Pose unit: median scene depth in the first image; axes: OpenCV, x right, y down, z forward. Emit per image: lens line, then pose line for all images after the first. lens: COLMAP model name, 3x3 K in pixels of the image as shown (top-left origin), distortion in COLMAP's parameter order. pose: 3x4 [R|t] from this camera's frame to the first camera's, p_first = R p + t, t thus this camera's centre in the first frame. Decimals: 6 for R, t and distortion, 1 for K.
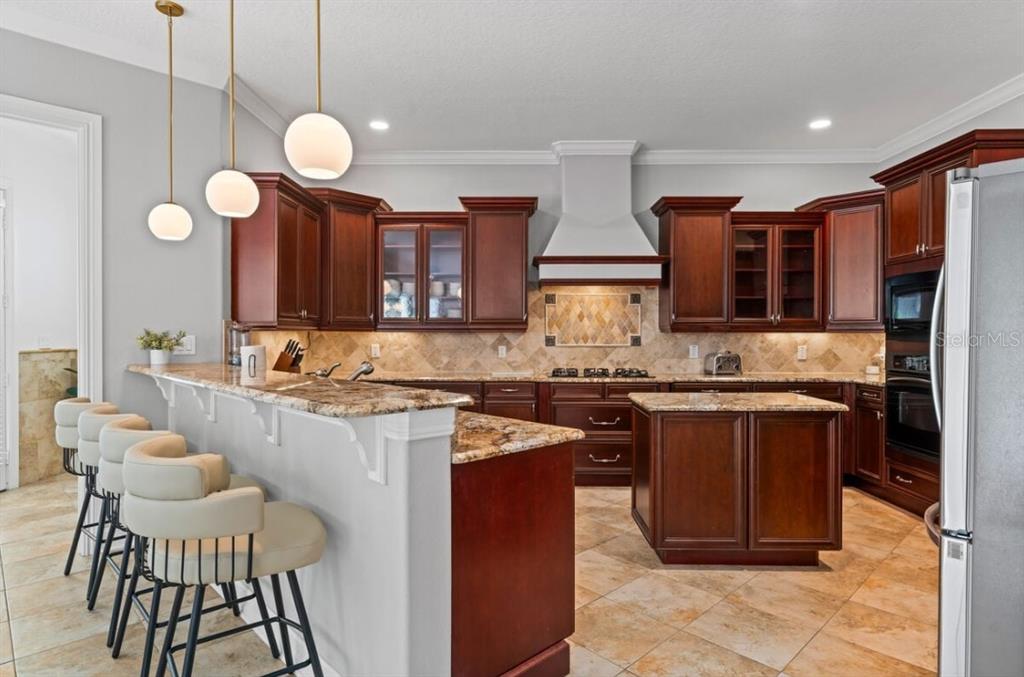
lens RADIAL K [[561.8, 0, 511.4], [0, 561.8, 333.9], [0, 0, 1]] dist [0.005576, -0.001041]
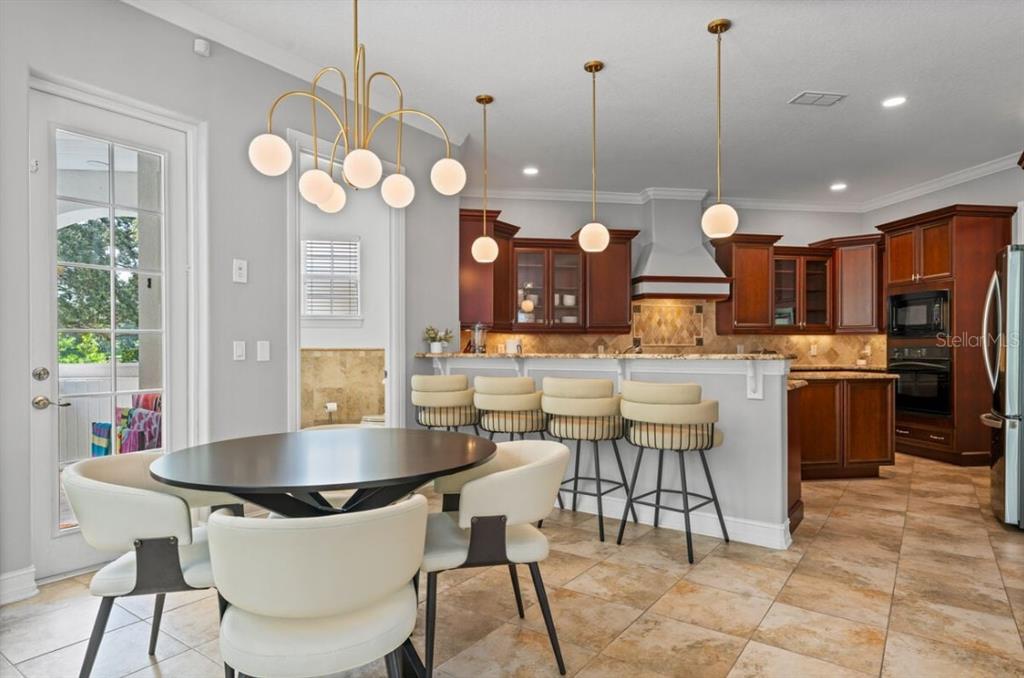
lens RADIAL K [[584.2, 0, 511.0], [0, 584.2, 349.3], [0, 0, 1]] dist [0.001477, 0.003008]
pose [[0.983471, -0.002657, 0.181046, -0.457990], [0.003080, 0.999993, -0.002051, 0.031642], [-0.181040, 0.002575, 0.983472, -0.257346]]
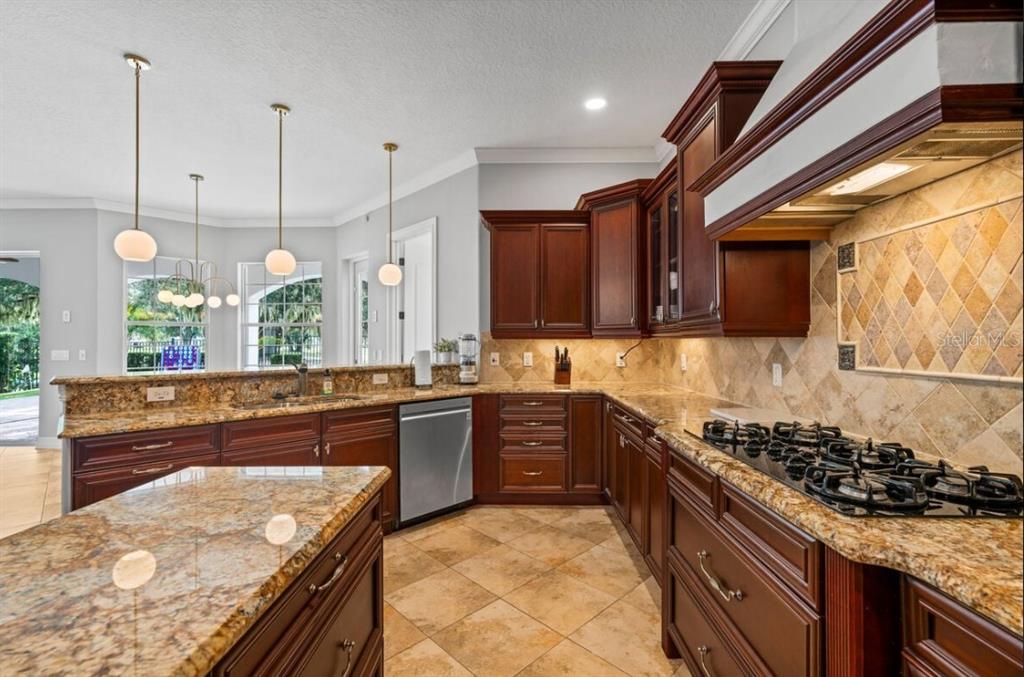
lens RADIAL K [[442.9, 0, 508.5], [0, 442.9, 337.1], [0, 0, 1]] dist [0.000636, 0.000081]
pose [[0.006977, -0.011458, -0.999910, 0.398140], [0.002685, 0.999931, -0.011440, 0.000795], [0.999972, -0.002605, 0.007007, 0.756643]]
